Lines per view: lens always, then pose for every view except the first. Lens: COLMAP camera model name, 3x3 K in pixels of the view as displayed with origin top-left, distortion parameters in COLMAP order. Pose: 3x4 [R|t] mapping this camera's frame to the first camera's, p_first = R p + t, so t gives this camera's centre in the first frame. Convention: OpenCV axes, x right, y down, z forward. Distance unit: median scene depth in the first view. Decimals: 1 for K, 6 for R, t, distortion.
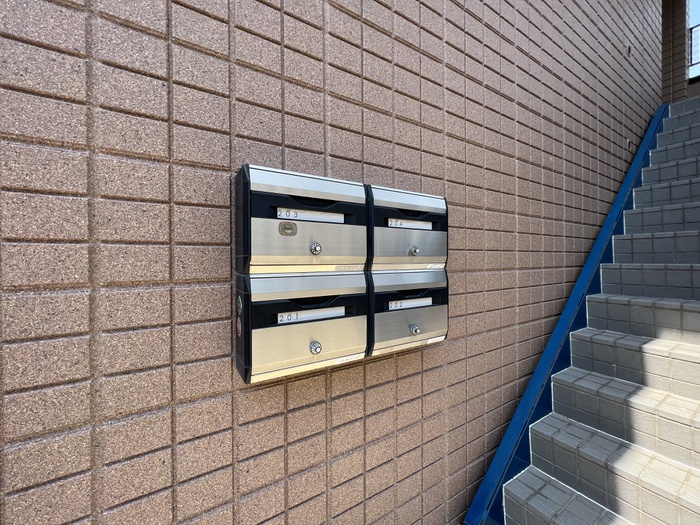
lens RADIAL K [[279.9, 0, 348.9], [0, 279.9, 263.5], [0, 0, 1]] dist [-0.002204, 0.000621]
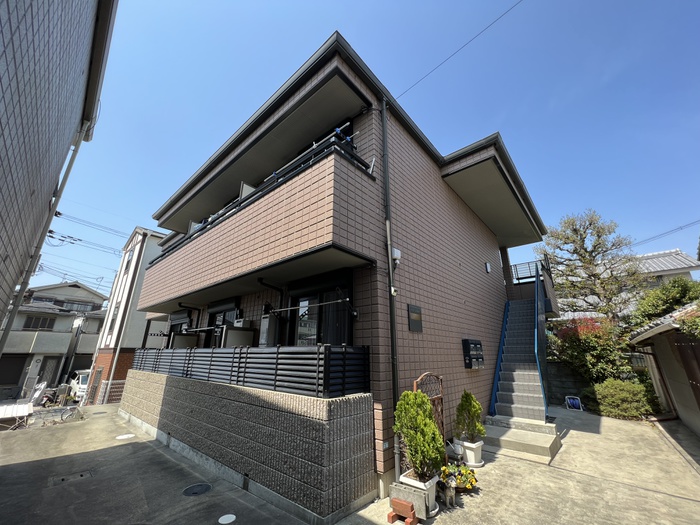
lens RADIAL K [[279.9, 0, 349.8], [0, 279.9, 261.2], [0, 0, 1]] dist [-0.002204, 0.000621]
pose [[0.955961, 0.104133, 0.274399, -2.979891], [-0.009692, 0.945632, -0.325094, 0.079443], [-0.293334, 0.308118, 0.904996, -2.943954]]
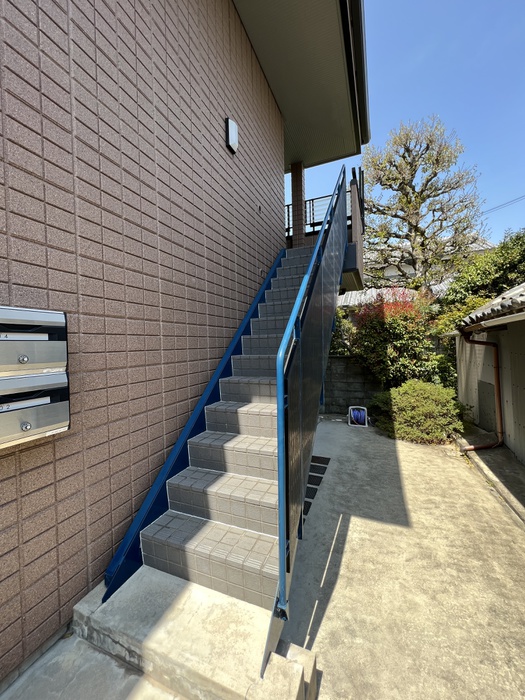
lens RADIAL K [[279.9, 0, 264.7], [0, 279.9, 349.8], [0, 0, 1]] dist [-0.002204, 0.000621]
pose [[0.808336, -0.023206, 0.588264, 0.251466], [0.024565, 0.999682, 0.005680, -0.046289], [-0.588209, 0.009859, 0.808649, -0.373198]]
